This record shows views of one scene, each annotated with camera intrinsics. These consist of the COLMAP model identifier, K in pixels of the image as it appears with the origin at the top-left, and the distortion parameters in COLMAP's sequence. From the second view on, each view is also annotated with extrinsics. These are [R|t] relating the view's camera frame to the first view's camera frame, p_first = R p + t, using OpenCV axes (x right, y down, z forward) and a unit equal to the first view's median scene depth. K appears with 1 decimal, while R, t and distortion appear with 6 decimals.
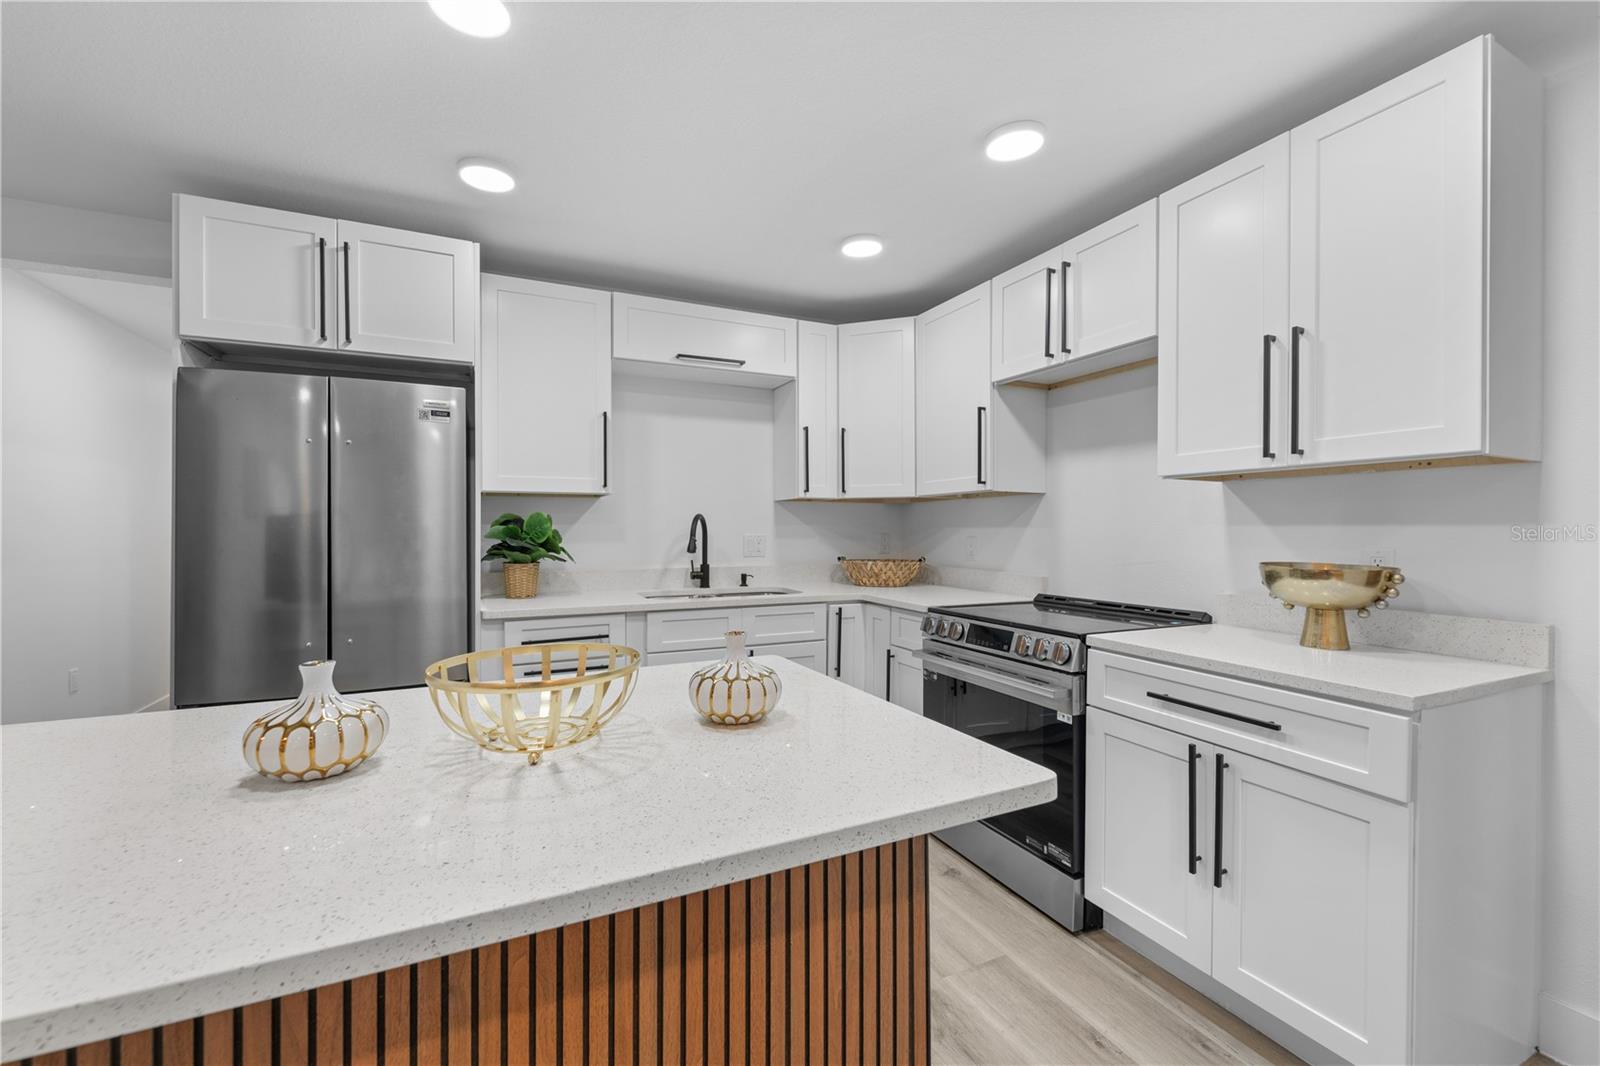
lens RADIAL K [[653.2, 0, 797.5], [0, 653.2, 532.8], [0, 0, 1]] dist [0.001898, -0.001608]
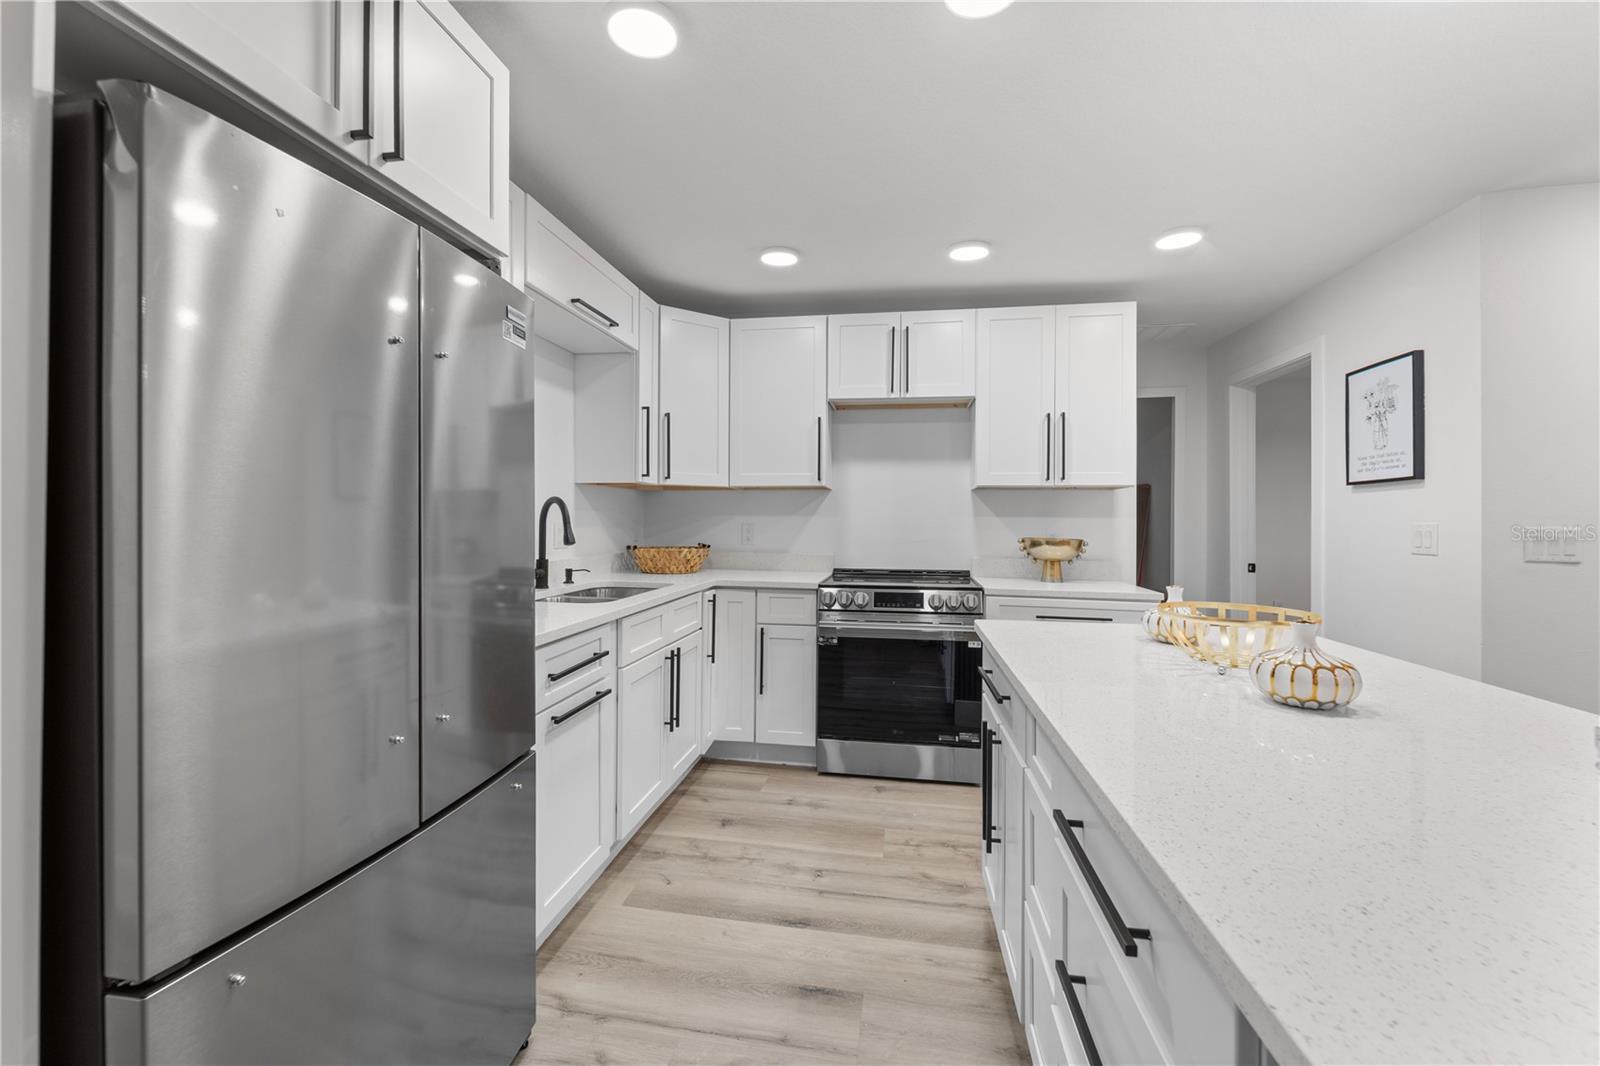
lens RADIAL K [[653.2, 0, 795.4], [0, 653.2, 522.4], [0, 0, 1]] dist [0.001898, -0.001608]
pose [[0.570265, -0.001138, 0.821460, -0.774679], [-0.002730, 0.999991, 0.003281, -0.001042], [-0.821456, -0.004114, 0.570257, 0.354431]]
